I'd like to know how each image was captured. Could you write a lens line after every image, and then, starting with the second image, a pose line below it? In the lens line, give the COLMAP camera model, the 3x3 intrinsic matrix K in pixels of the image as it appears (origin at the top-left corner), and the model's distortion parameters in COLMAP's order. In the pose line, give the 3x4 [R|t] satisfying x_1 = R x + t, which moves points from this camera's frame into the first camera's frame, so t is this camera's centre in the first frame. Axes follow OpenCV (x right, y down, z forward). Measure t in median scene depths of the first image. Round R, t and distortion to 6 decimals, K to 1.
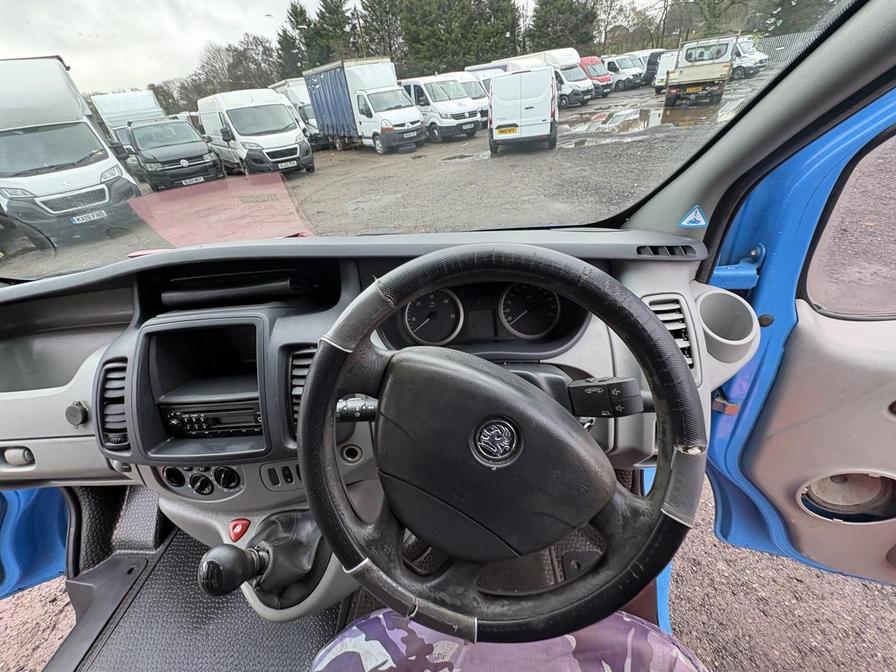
lens RADIAL K [[355.5, 0, 452.5], [0, 355.5, 336.5], [0, 0, 1]] dist [-0.001170, 0.000331]
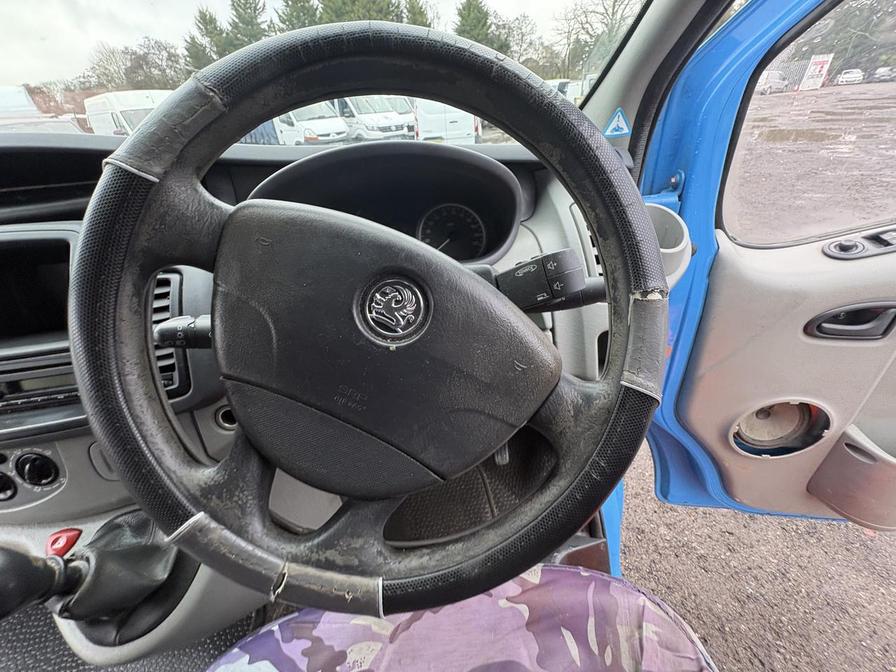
lens RADIAL K [[355.5, 0, 451.0], [0, 355.5, 335.7], [0, 0, 1]] dist [-0.001170, 0.000331]
pose [[0.984874, -0.057674, 0.163392, 0.036498], [0.064379, 0.997275, -0.036036, 0.119217], [-0.160868, 0.046009, 0.985903, 0.096176]]
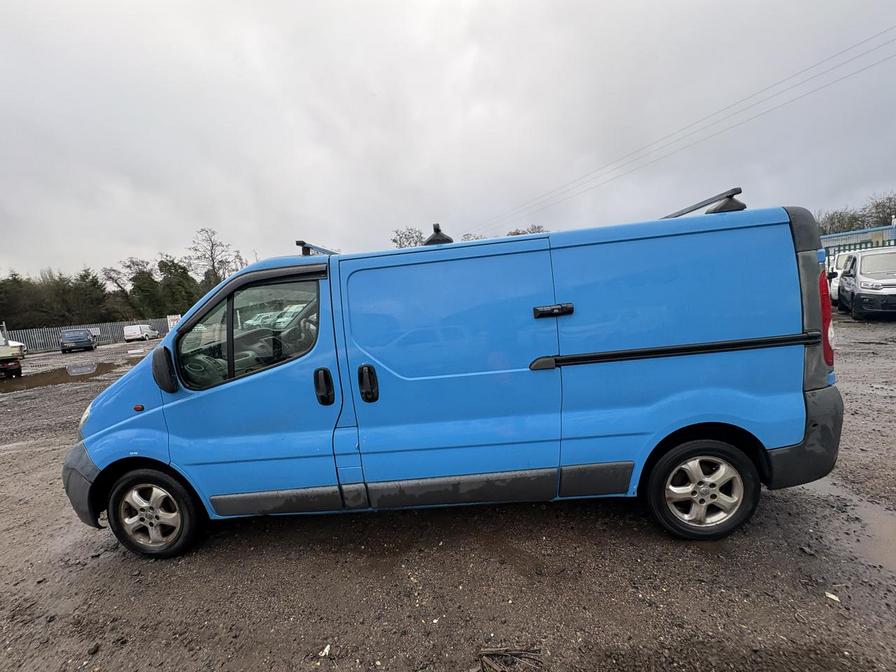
lens RADIAL K [[355.5, 0, 450.3], [0, 355.5, 338.4], [0, 0, 1]] dist [-0.001170, 0.000331]
pose [[0.029809, 0.002255, 0.999553, -3.216551], [0.635859, 0.771528, -0.020703, 0.979526], [-0.771230, 0.636192, 0.021565, -0.667231]]
